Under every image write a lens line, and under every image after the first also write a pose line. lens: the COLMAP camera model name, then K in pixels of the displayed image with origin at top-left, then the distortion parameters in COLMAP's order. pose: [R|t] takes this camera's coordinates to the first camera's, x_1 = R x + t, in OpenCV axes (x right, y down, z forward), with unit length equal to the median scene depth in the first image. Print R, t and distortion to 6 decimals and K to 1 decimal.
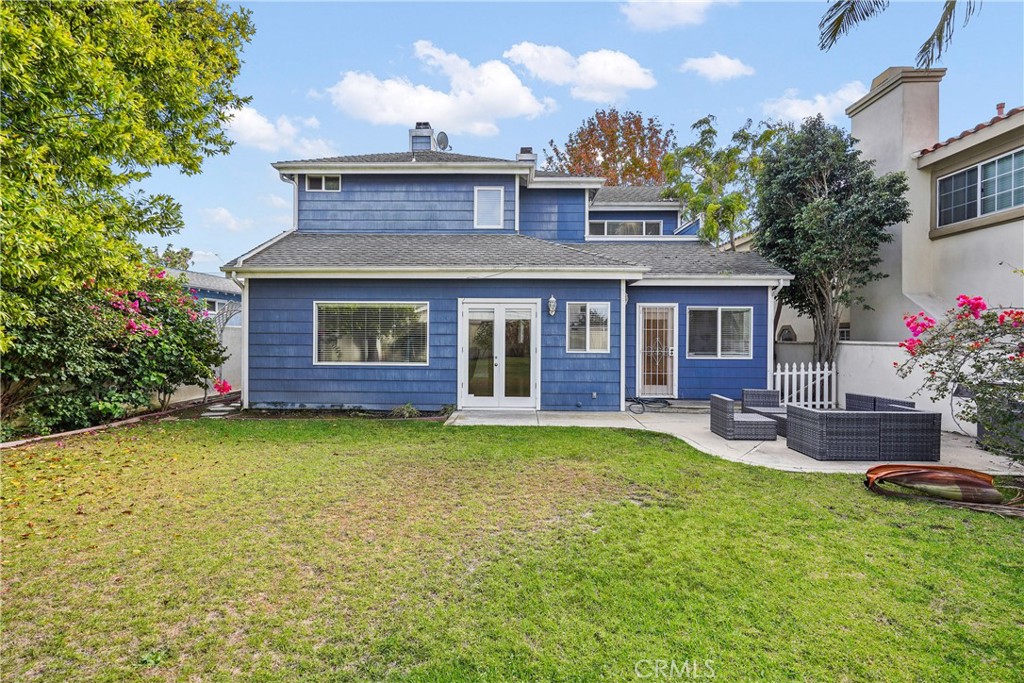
lens RADIAL K [[470.4, 0, 509.4], [0, 470.4, 334.6], [0, 0, 1]] dist [-0.005019, 0.001321]
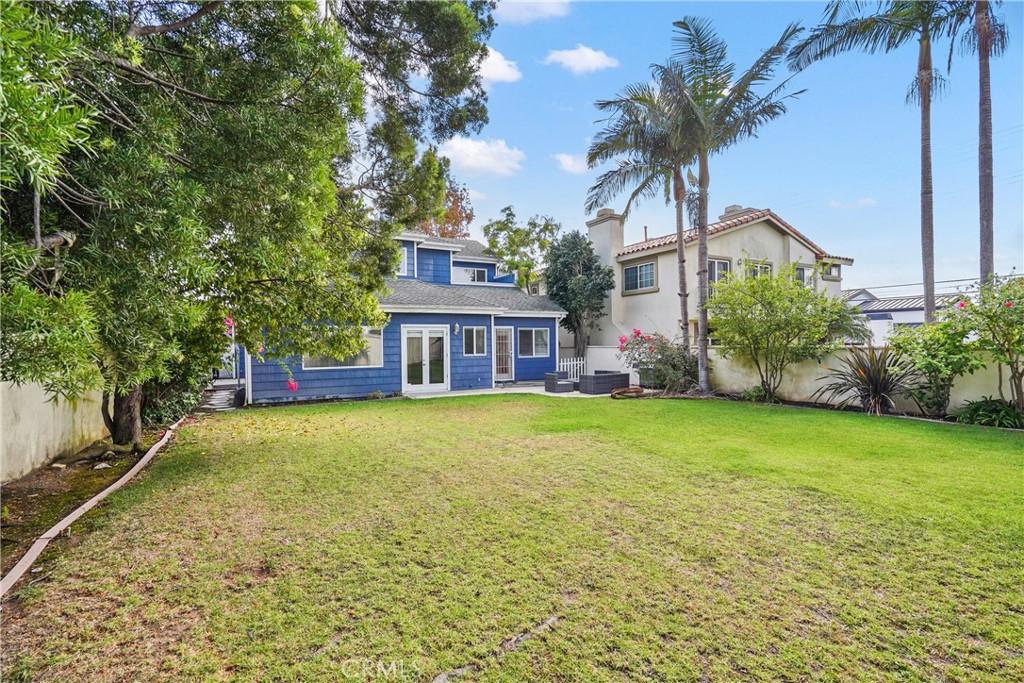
lens RADIAL K [[470.4, 0, 512.8], [0, 470.4, 342.9], [0, 0, 1]] dist [-0.005019, 0.001321]
pose [[0.865775, -0.016743, 0.500153, -0.570211], [0.015922, 0.999856, 0.005911, -0.016486], [-0.500179, 0.002846, 0.865917, -0.567719]]
